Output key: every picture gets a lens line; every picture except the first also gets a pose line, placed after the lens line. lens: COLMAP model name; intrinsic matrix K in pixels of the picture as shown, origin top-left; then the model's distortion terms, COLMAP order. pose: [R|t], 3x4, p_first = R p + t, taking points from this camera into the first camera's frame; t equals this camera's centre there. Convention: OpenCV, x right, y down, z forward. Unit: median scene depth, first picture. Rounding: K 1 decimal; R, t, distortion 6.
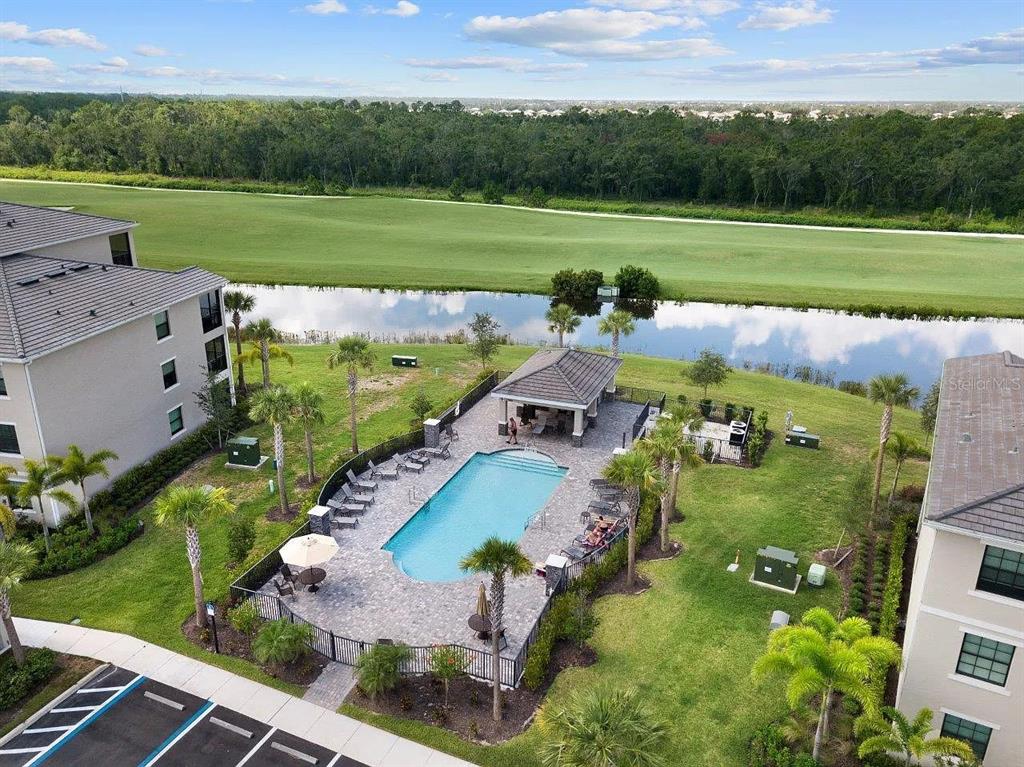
lens RADIAL K [[874.2, 0, 551.8], [0, 874.2, 383.7], [0, 0, 1]] dist [0.037387, 0.005065]
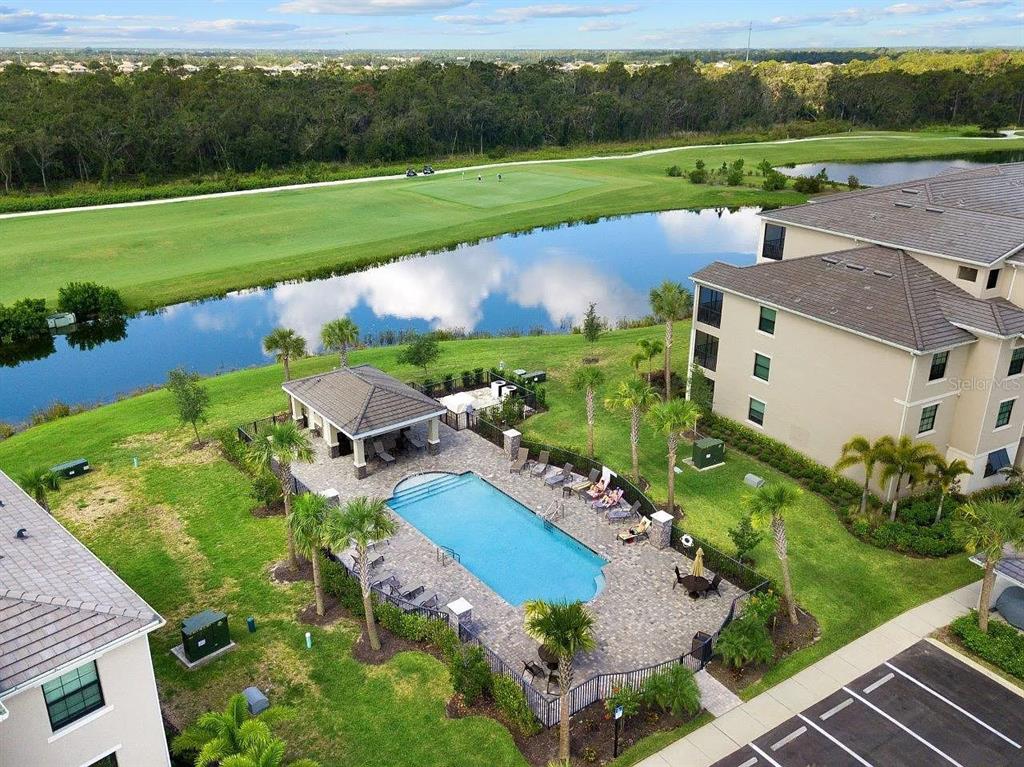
lens RADIAL K [[874.2, 0, 551.8], [0, 874.2, 383.7], [0, 0, 1]] dist [0.037387, 0.005065]
pose [[0.487451, -0.318433, 0.813014, -0.315051], [0.269187, 0.940579, 0.207002, -0.078962], [-0.830620, 0.117950, 0.544204, 0.161416]]
